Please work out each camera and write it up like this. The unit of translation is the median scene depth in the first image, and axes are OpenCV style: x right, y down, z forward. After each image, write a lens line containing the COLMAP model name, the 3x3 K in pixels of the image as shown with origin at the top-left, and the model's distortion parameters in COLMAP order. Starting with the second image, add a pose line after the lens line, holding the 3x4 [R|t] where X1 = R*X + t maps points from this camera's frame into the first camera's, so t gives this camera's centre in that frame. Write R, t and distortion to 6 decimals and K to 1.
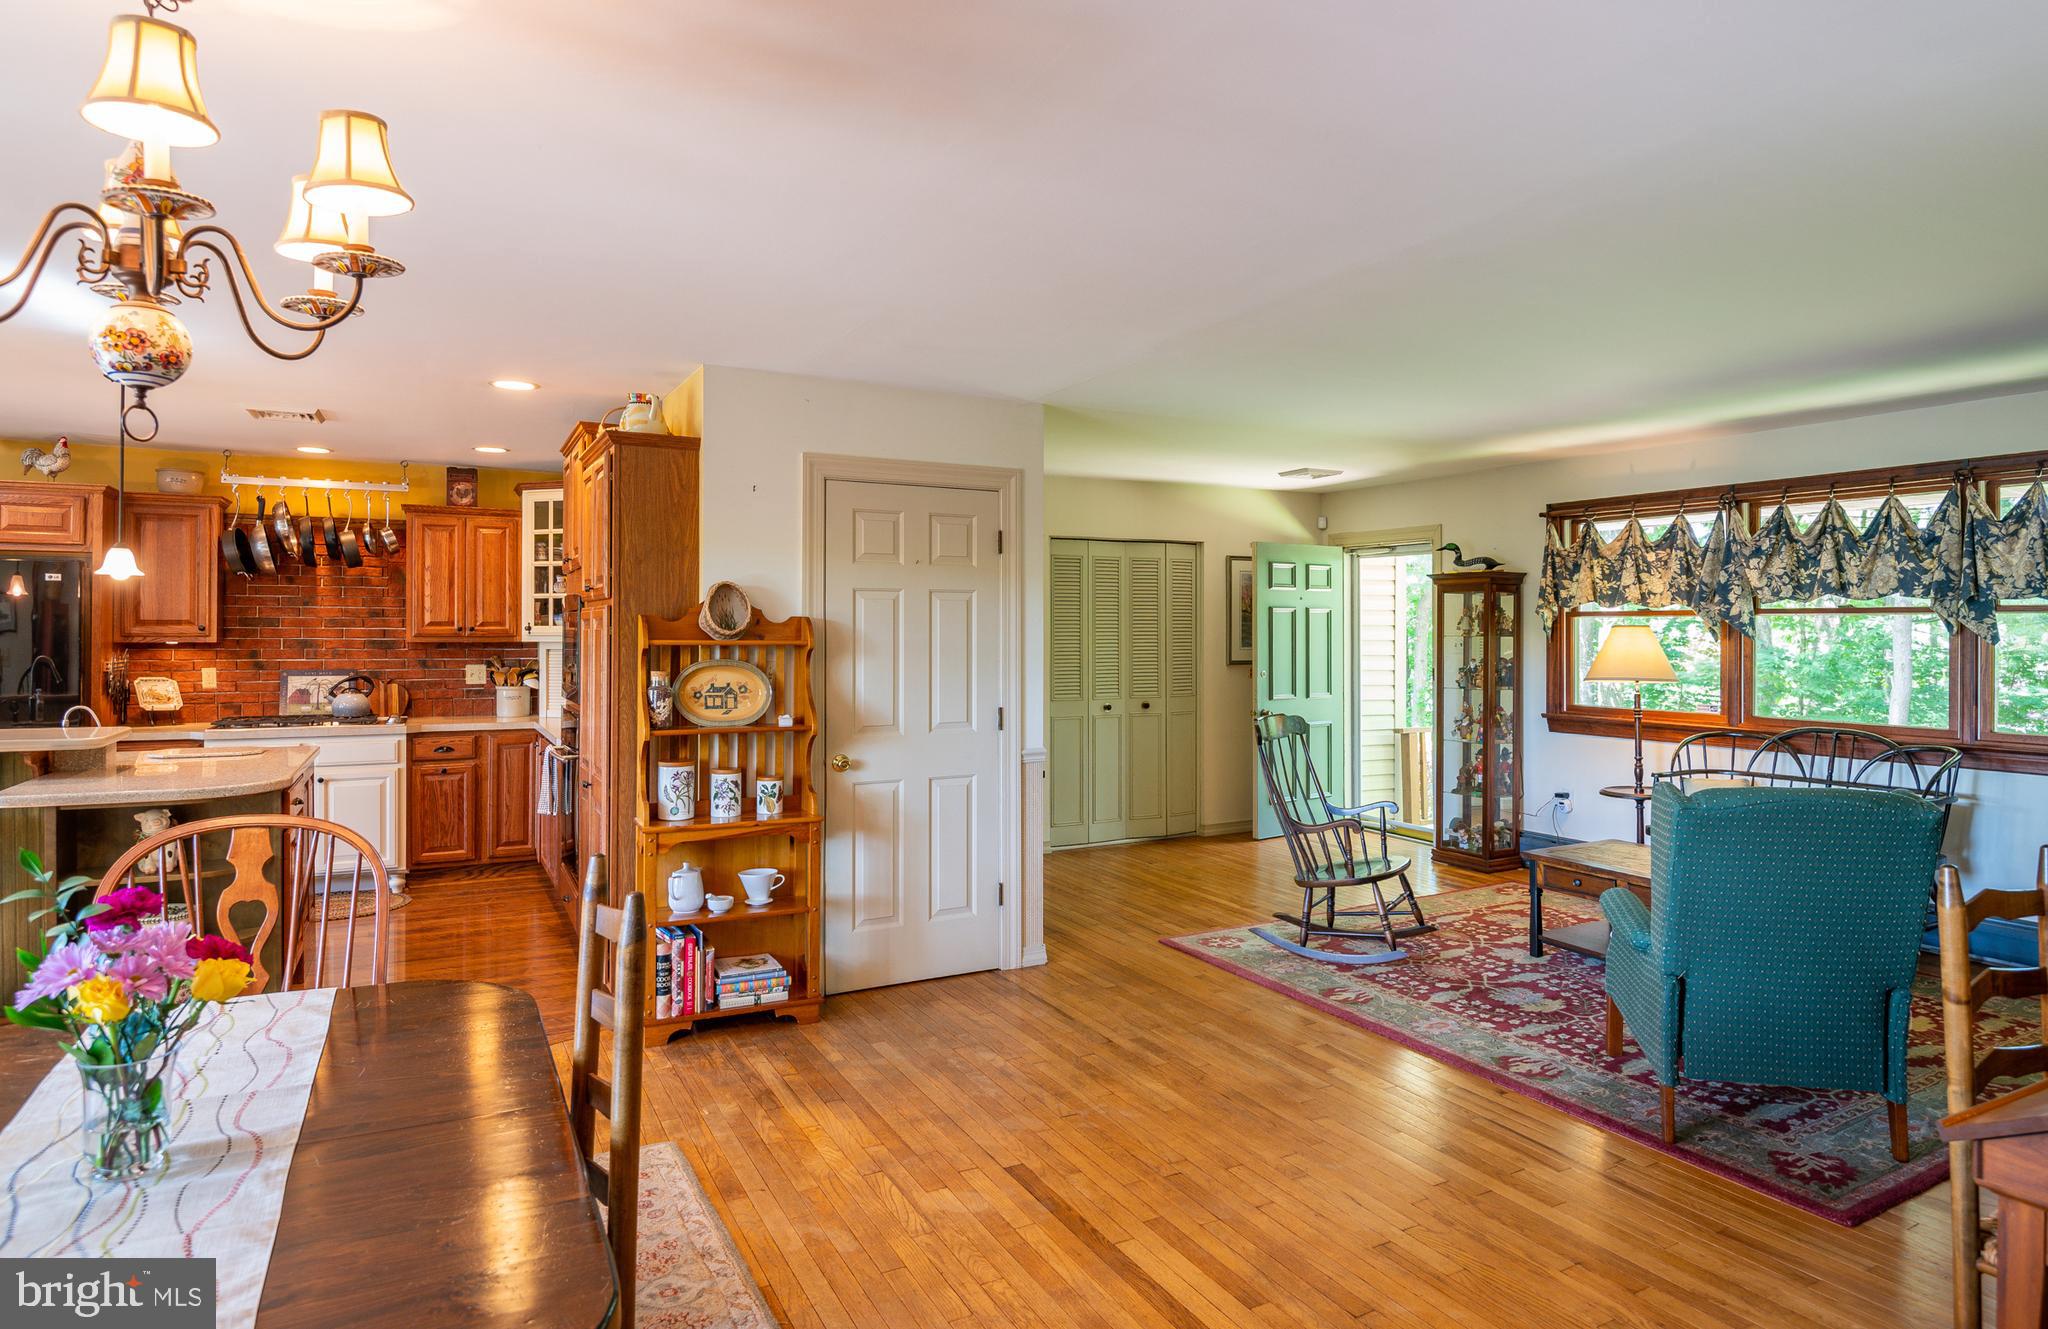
lens RADIAL K [[1179.3, 0, 1099.2], [0, 1179.3, 623.5], [0, 0, 1]] dist [-0.022055, -0.001248]
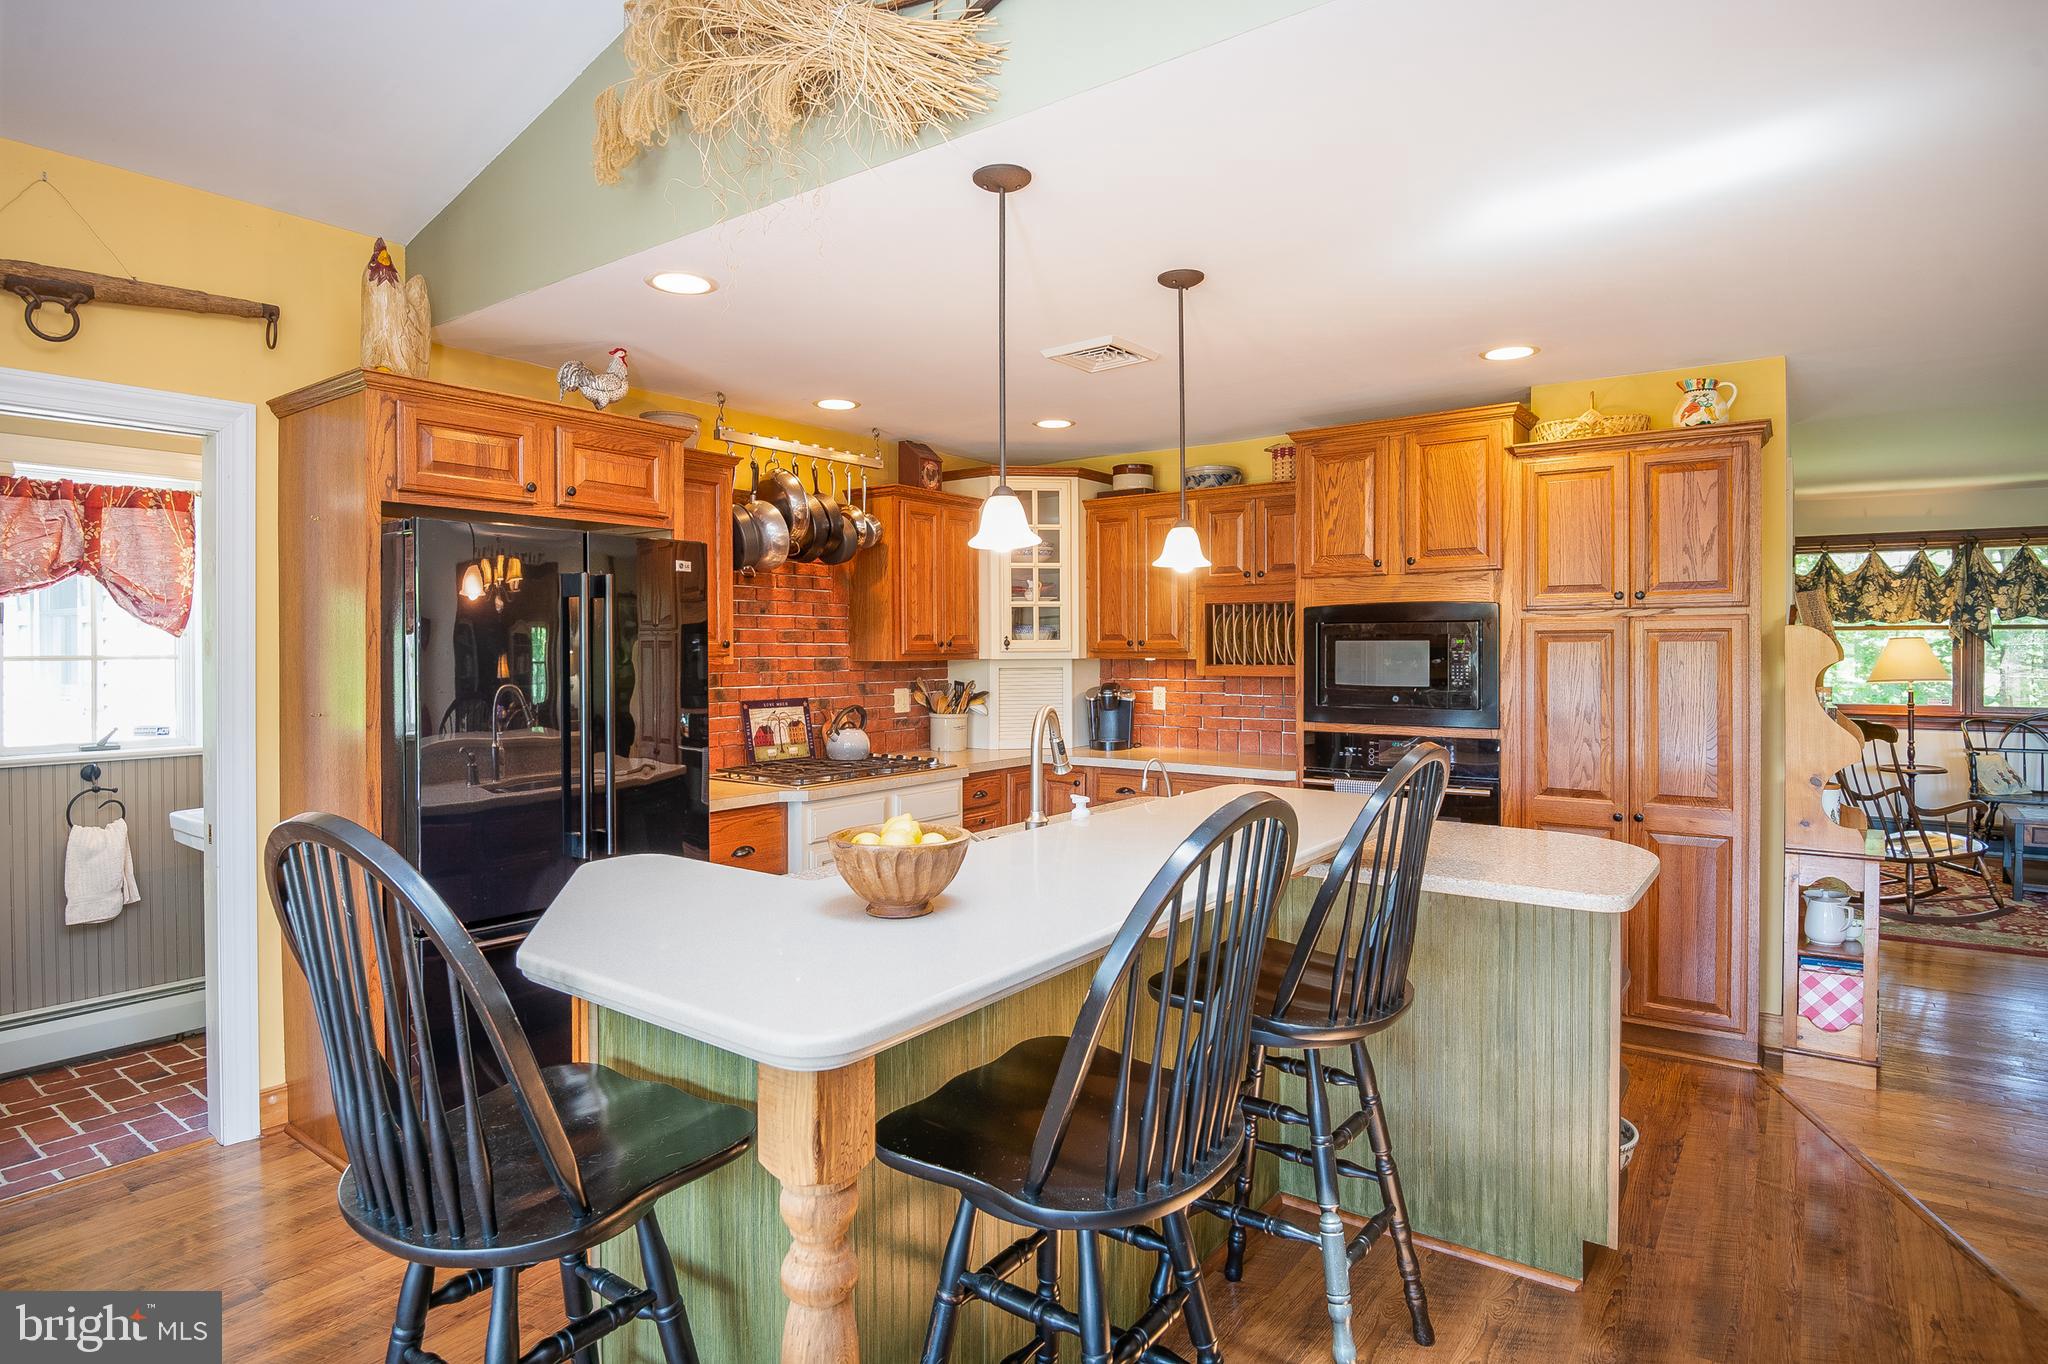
lens RADIAL K [[1074.4, 0, 1030.0], [0, 1074.4, 656.3], [0, 0, 1]] dist [-0.006451, -0.016839]
pose [[0.915831, -0.008708, 0.401470, -0.898080], [0.001914, 0.999848, 0.017321, 0.000343], [-0.401560, -0.015095, 0.915708, 0.346805]]
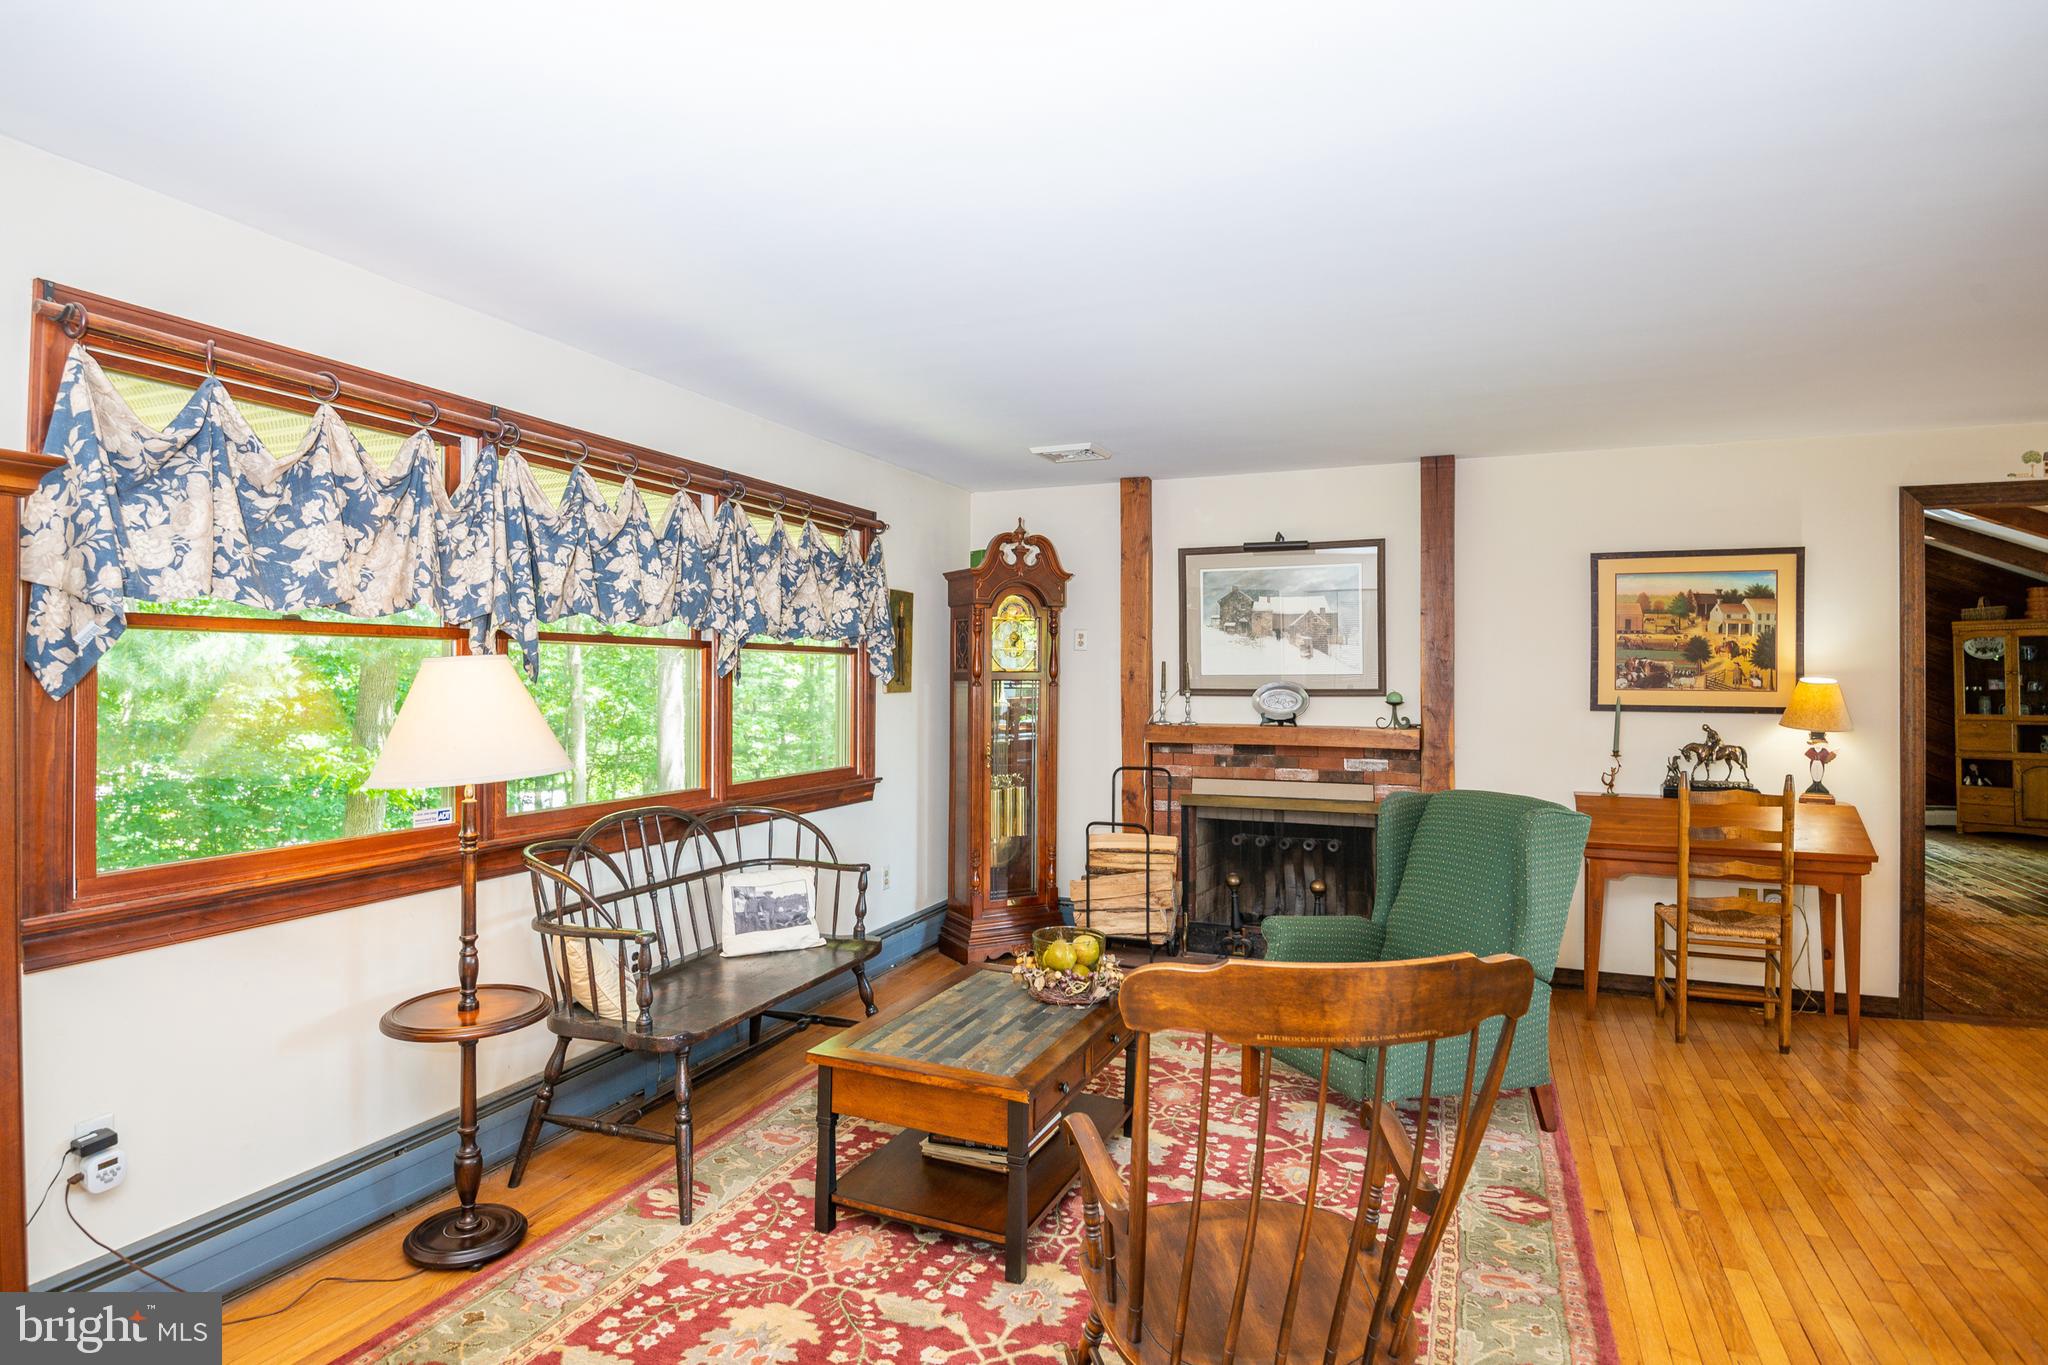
lens RADIAL K [[1074.4, 0, 995.3], [0, 1074.4, 673.7], [0, 0, 1]] dist [-0.006451, -0.016839]
pose [[-0.591851, -0.002435, 0.806044, -0.011704], [-0.010327, 0.999936, -0.004562, 0.008882], [-0.805981, -0.011024, -0.591838, 1.122546]]
